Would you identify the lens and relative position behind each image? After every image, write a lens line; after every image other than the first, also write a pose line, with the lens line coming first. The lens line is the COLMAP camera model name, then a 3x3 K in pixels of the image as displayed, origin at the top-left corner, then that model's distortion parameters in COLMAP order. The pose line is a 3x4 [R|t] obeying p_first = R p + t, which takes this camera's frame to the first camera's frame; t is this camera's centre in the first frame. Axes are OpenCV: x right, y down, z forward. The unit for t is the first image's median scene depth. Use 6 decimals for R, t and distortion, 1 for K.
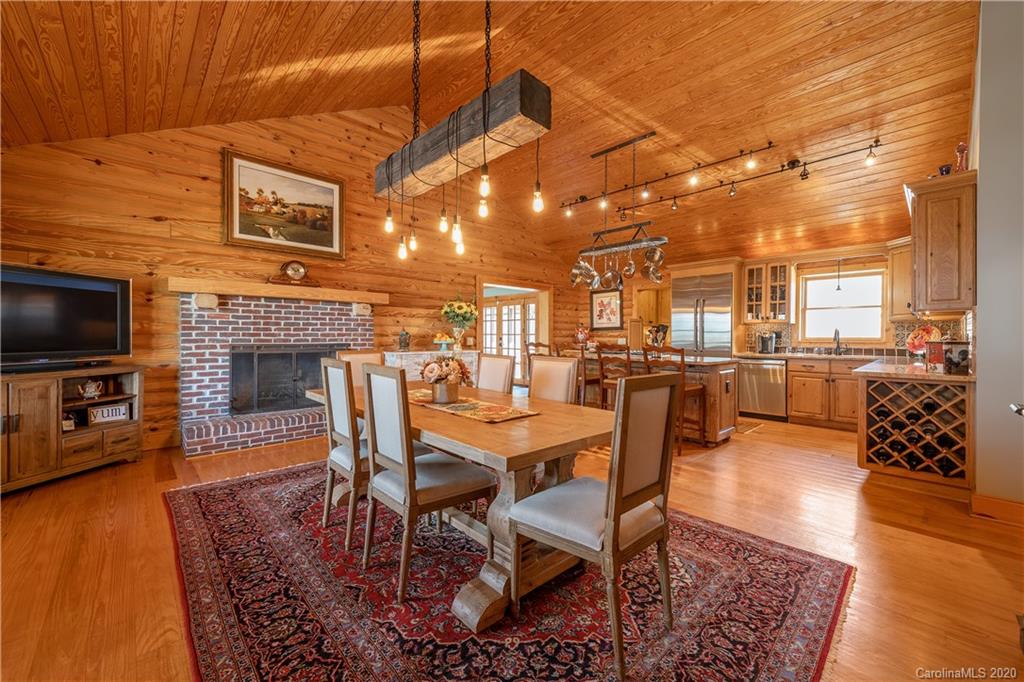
lens RADIAL K [[397.9, 0, 512.2], [0, 397.9, 338.7], [0, 0, 1]] dist [0.001818, 0.000424]
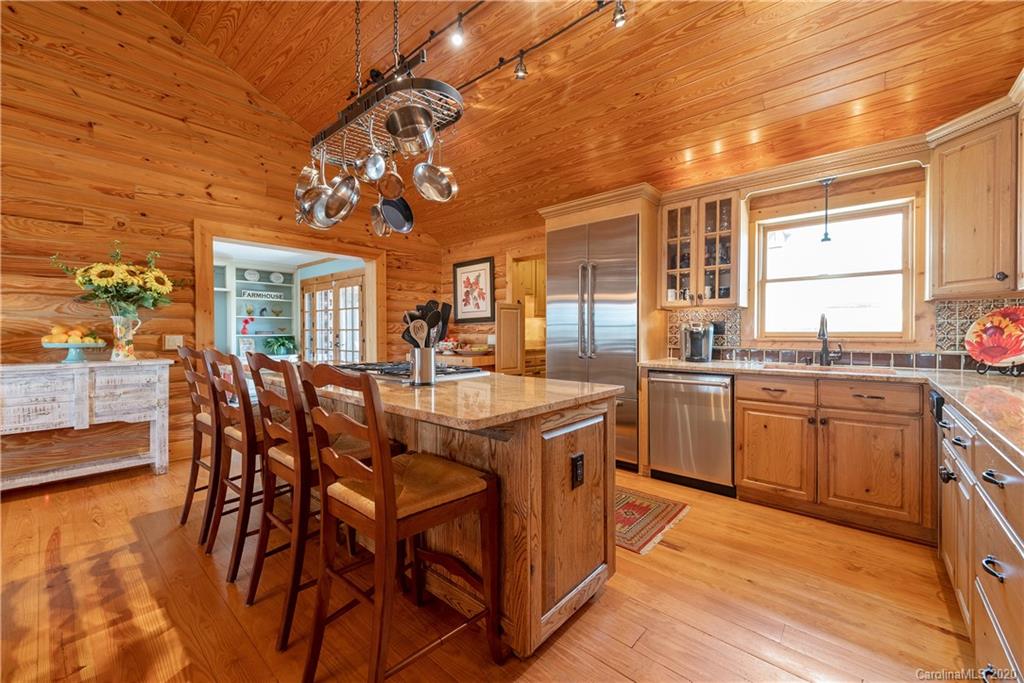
lens RADIAL K [[397.9, 0, 514.1], [0, 397.9, 336.2], [0, 0, 1]] dist [0.001818, 0.000424]
pose [[0.995087, -0.005736, 0.098840, 0.326059], [0.005381, 0.999978, 0.003858, -0.001255], [-0.098860, -0.003307, 0.995096, 0.470933]]
